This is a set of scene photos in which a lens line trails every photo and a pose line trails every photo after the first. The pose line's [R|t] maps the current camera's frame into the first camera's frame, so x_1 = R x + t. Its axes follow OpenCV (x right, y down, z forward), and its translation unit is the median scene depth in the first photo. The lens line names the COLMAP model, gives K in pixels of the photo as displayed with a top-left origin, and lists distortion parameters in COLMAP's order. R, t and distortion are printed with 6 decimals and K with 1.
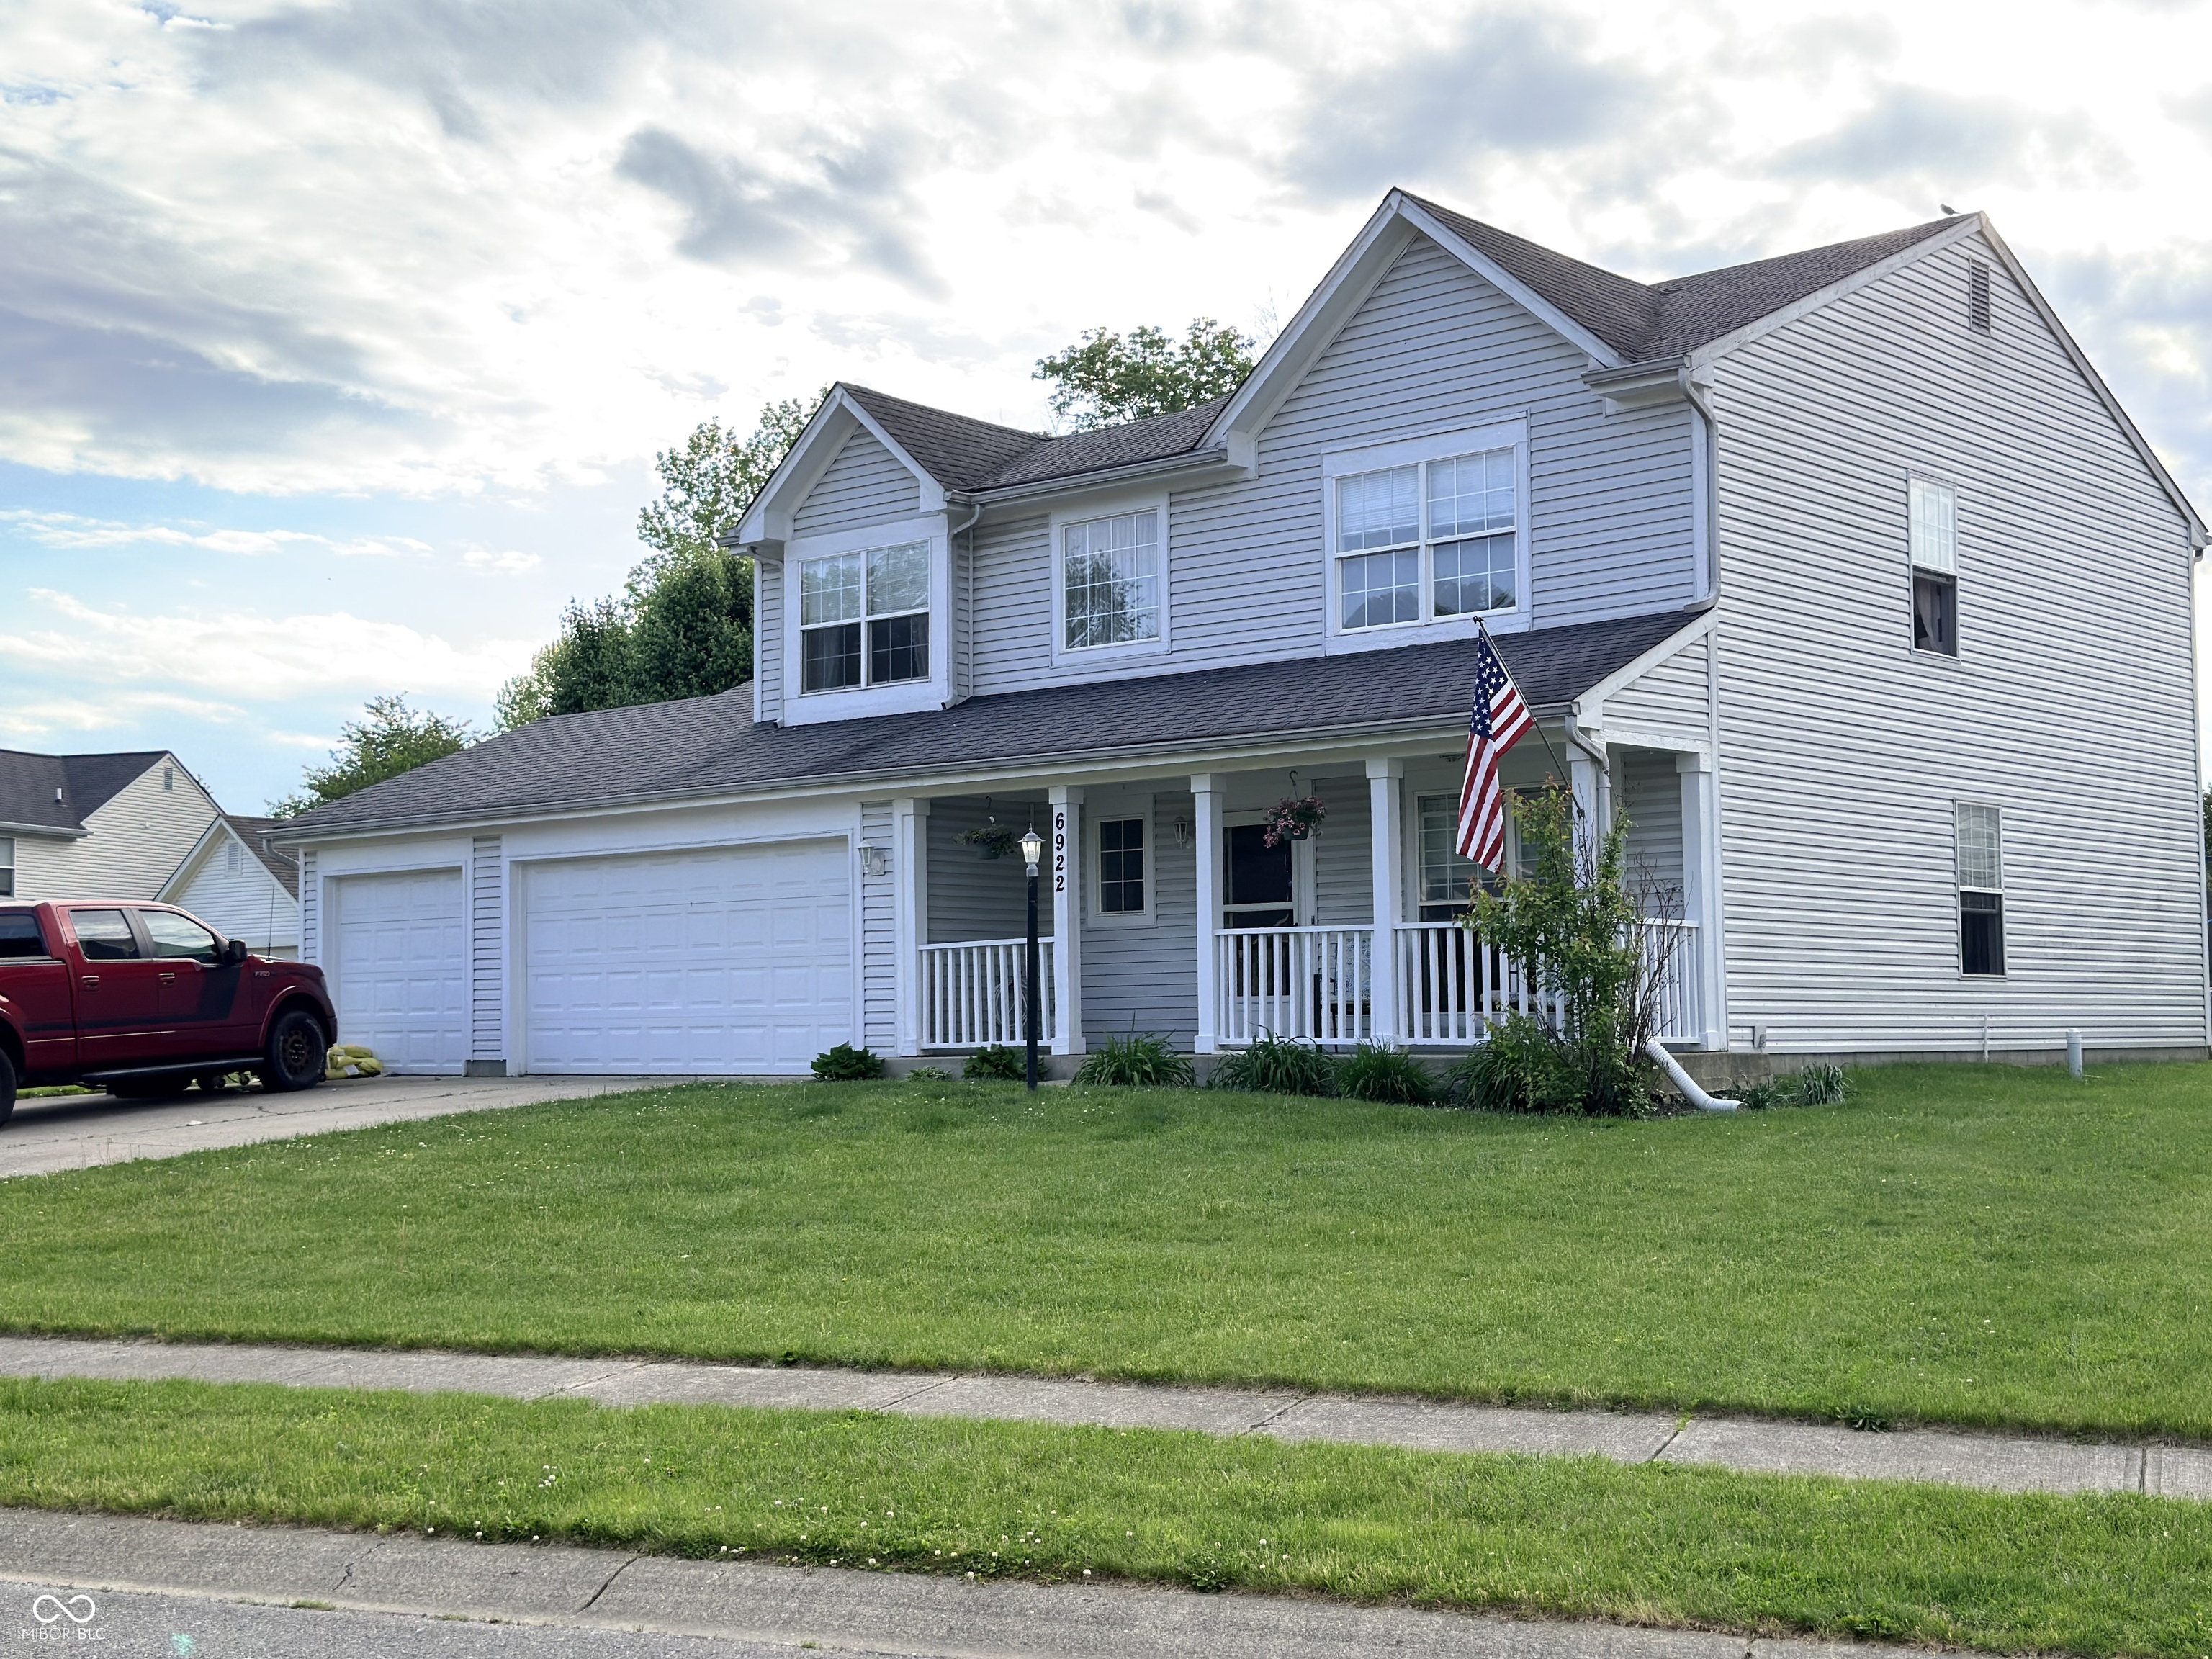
lens RADIAL K [[2806.8, 0, 1107.9], [0, 2806.8, 829.3], [0, 0, 1]] dist [0.025510, 0.000000]
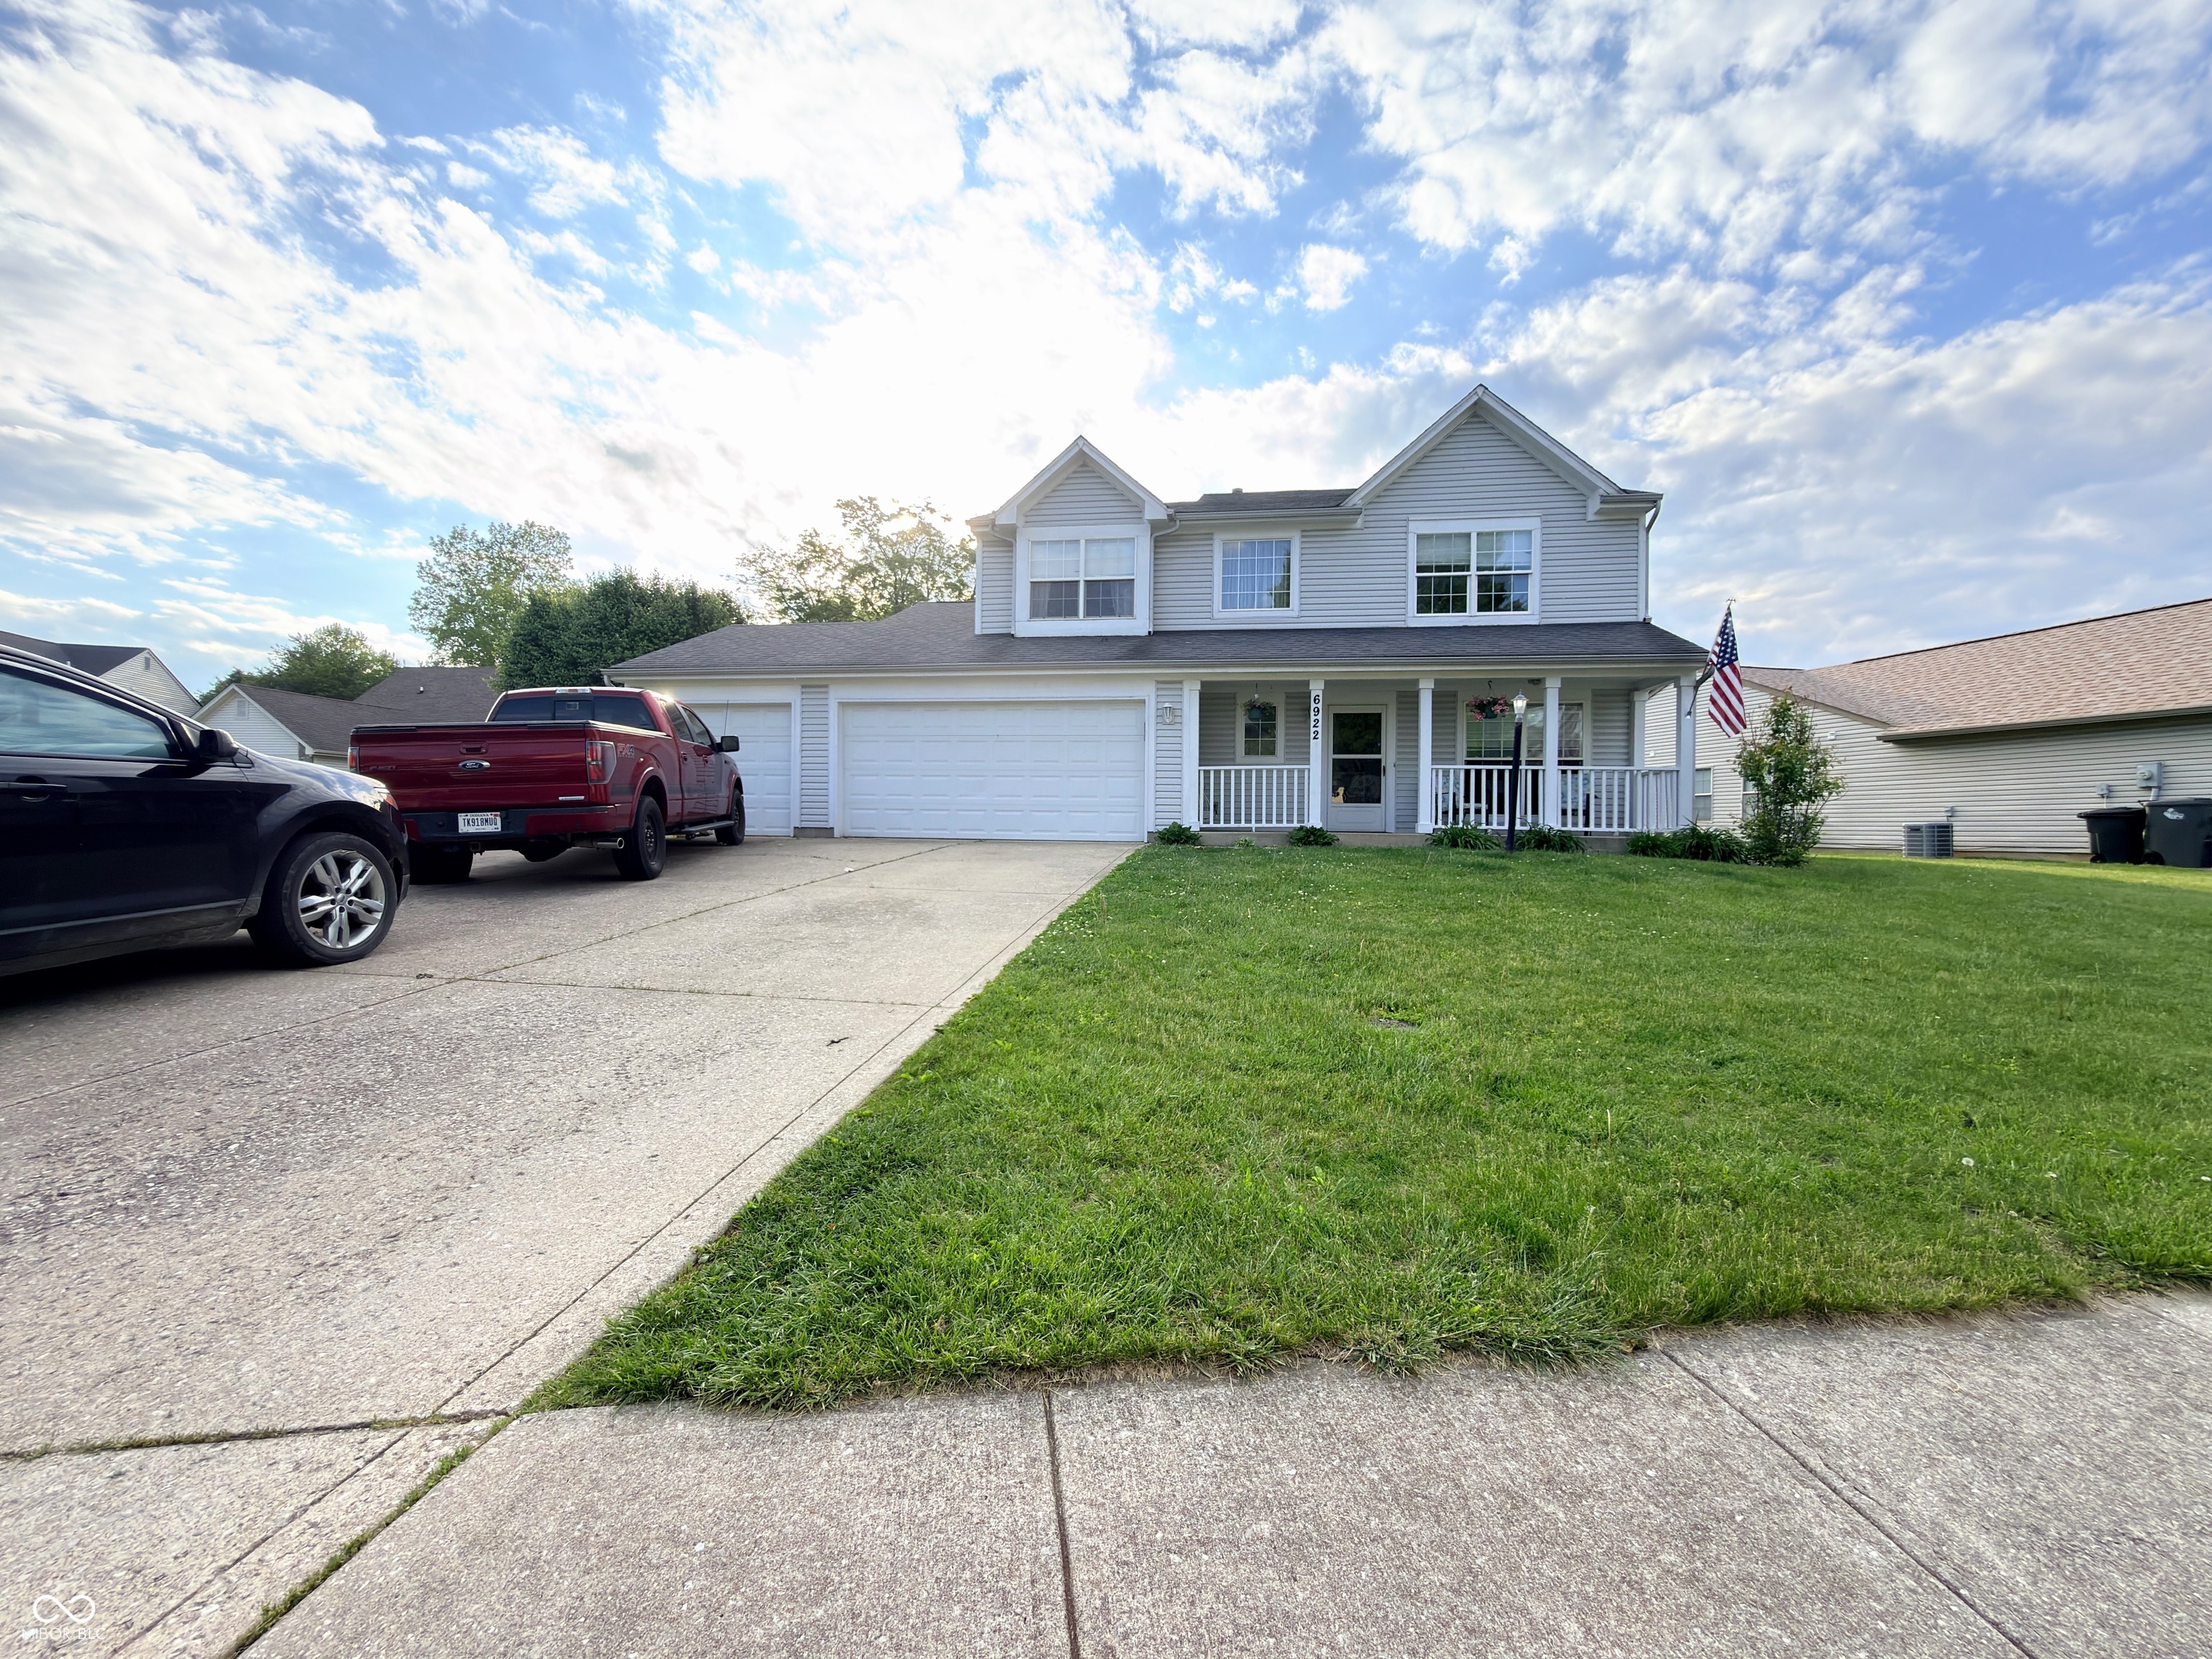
lens RADIAL K [[901.4, 0, 1102.3], [0, 901.4, 833.6], [0, 0, 1]] dist [-0.013394, -0.000364]
pose [[0.842054, 0.008493, 0.539326, -0.377161], [-0.058797, 0.995363, 0.076126, 0.039405], [-0.536178, -0.095813, 0.838649, 0.512305]]
